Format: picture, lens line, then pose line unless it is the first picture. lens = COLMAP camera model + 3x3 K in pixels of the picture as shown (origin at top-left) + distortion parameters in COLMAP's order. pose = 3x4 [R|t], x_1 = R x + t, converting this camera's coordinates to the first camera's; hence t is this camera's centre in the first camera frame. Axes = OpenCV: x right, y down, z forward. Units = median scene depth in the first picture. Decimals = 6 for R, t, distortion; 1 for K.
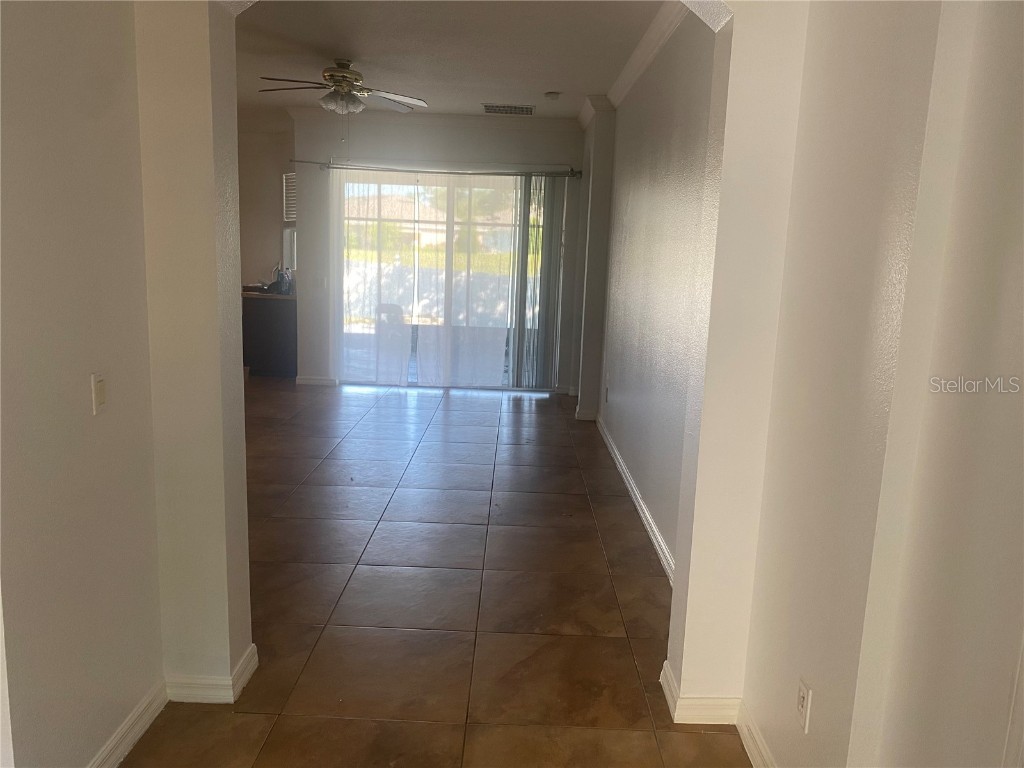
lens RADIAL K [[768.8, 0, 510.5], [0, 768.8, 379.7], [0, 0, 1]] dist [0.024383, -0.035504]
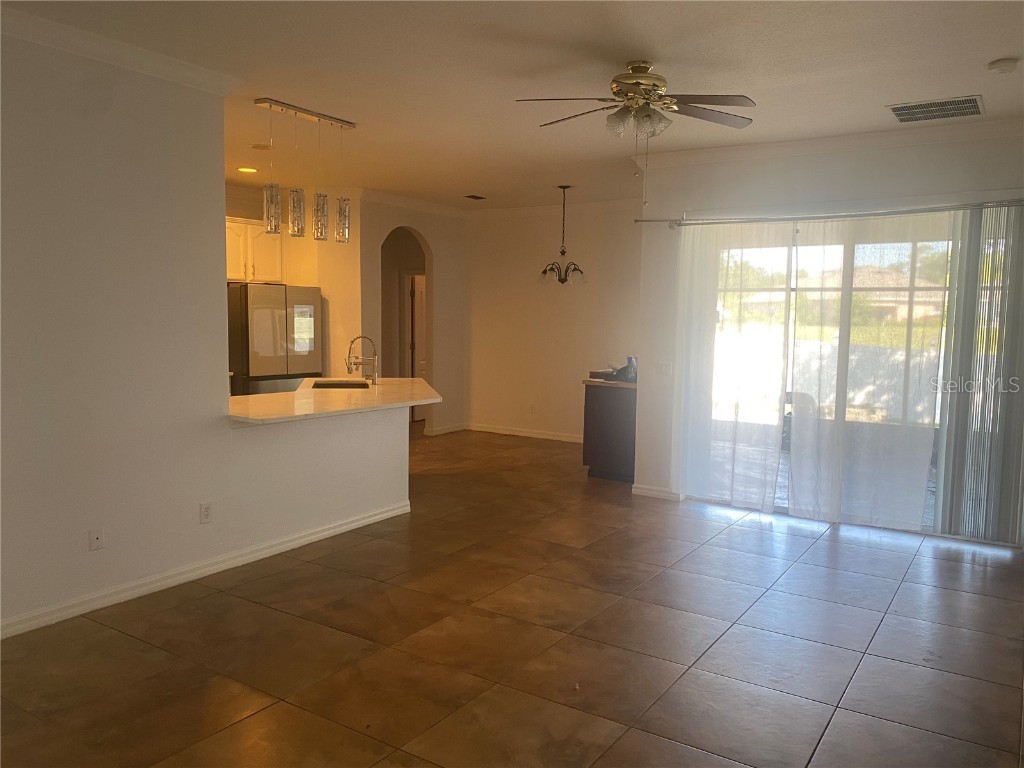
lens RADIAL K [[768.8, 0, 510.5], [0, 768.8, 379.7], [0, 0, 1]] dist [0.024383, -0.035504]
pose [[0.833907, 0.018484, -0.551595, 0.055574], [-0.074425, 0.994076, -0.079204, -0.039991], [0.546864, 0.107101, 0.830343, 0.255134]]
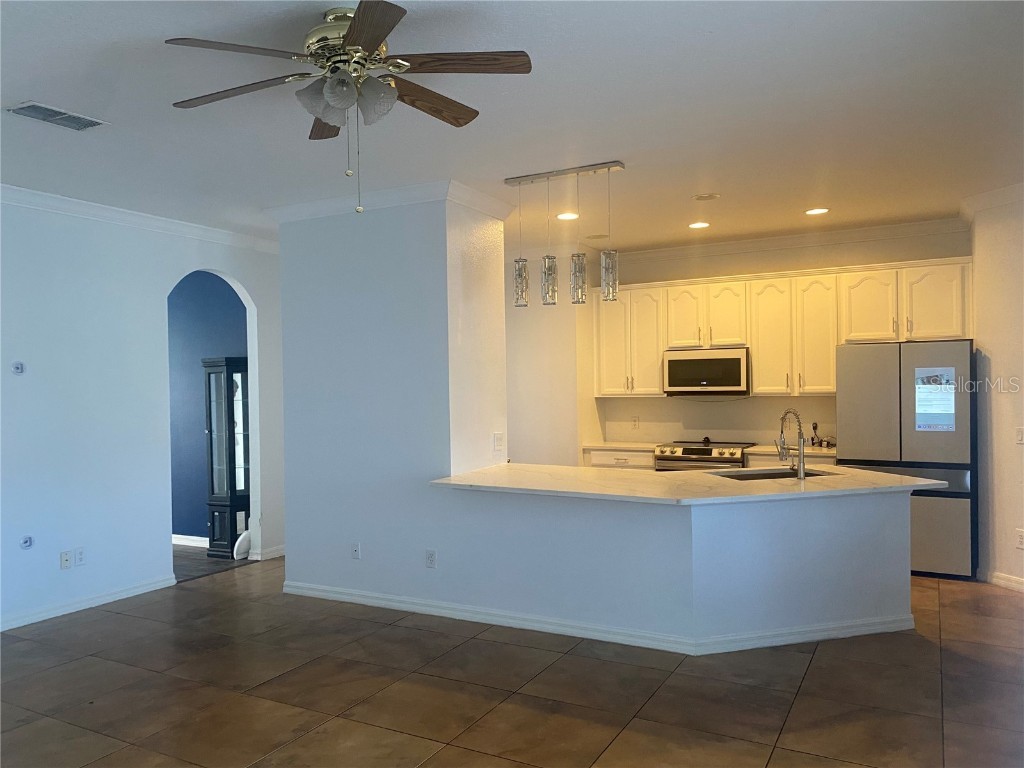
lens RADIAL K [[768.8, 0, 510.5], [0, 768.8, 379.7], [0, 0, 1]] dist [0.024383, -0.035504]
pose [[-0.482057, -0.037912, -0.875319, 0.104231], [-0.148717, 0.988106, 0.039105, -0.154371], [0.863426, 0.149026, -0.481962, 0.943573]]
